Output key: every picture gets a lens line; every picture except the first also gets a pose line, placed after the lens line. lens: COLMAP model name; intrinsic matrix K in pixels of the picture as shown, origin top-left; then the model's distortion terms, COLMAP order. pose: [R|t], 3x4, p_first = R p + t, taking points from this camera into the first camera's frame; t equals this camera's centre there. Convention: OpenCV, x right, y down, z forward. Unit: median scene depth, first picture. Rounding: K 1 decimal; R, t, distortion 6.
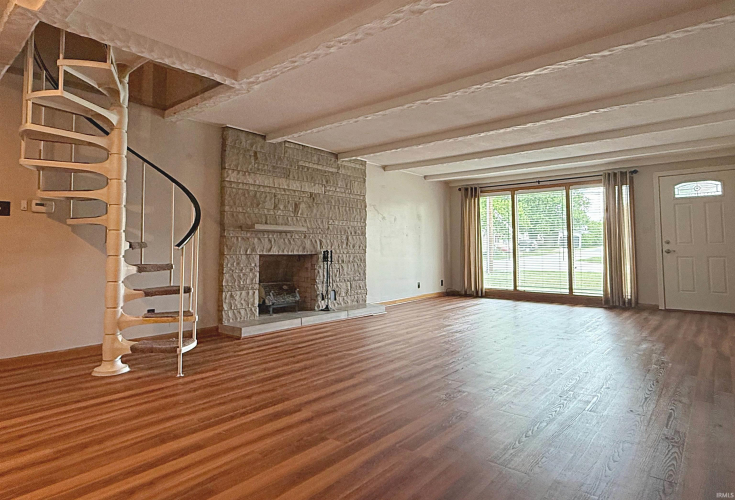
lens RADIAL K [[419.2, 0, 368.0], [0, 419.2, 223.8], [0, 0, 1]] dist [0.003367, 0.000231]
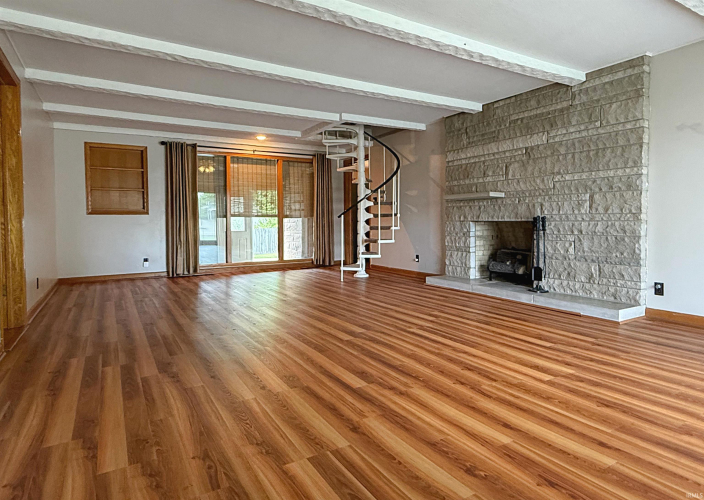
lens RADIAL K [[413.5, 0, 348.9], [0, 413.5, 233.8], [0, 0, 1]] dist [-0.001064, 0.002577]
pose [[-0.334905, 0.031959, -0.941710, 0.682011], [0.065483, 0.997798, 0.010574, 0.058196], [0.939974, -0.058125, -0.336260, 0.835206]]
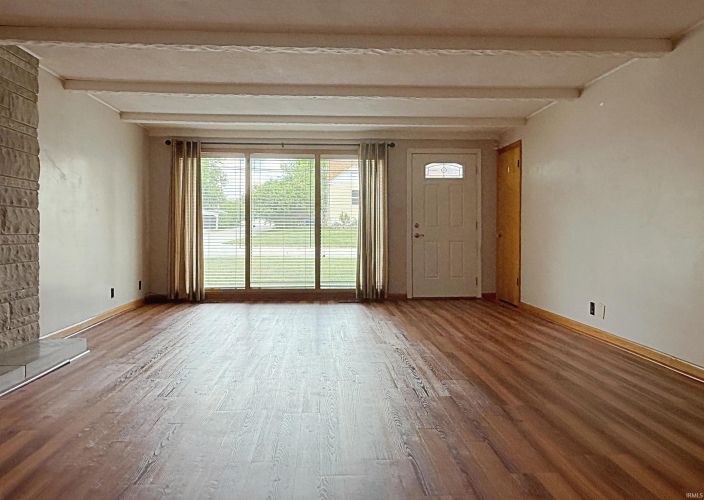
lens RADIAL K [[496.0, 0, 344.7], [0, 496.0, 234.1], [0, 0, 1]] dist [0.013270, 0.000218]
pose [[0.734085, -0.002657, 0.679052, -0.147049], [-0.044016, 0.997703, 0.051486, 0.012791], [-0.677629, -0.067684, 0.732282, 0.311533]]
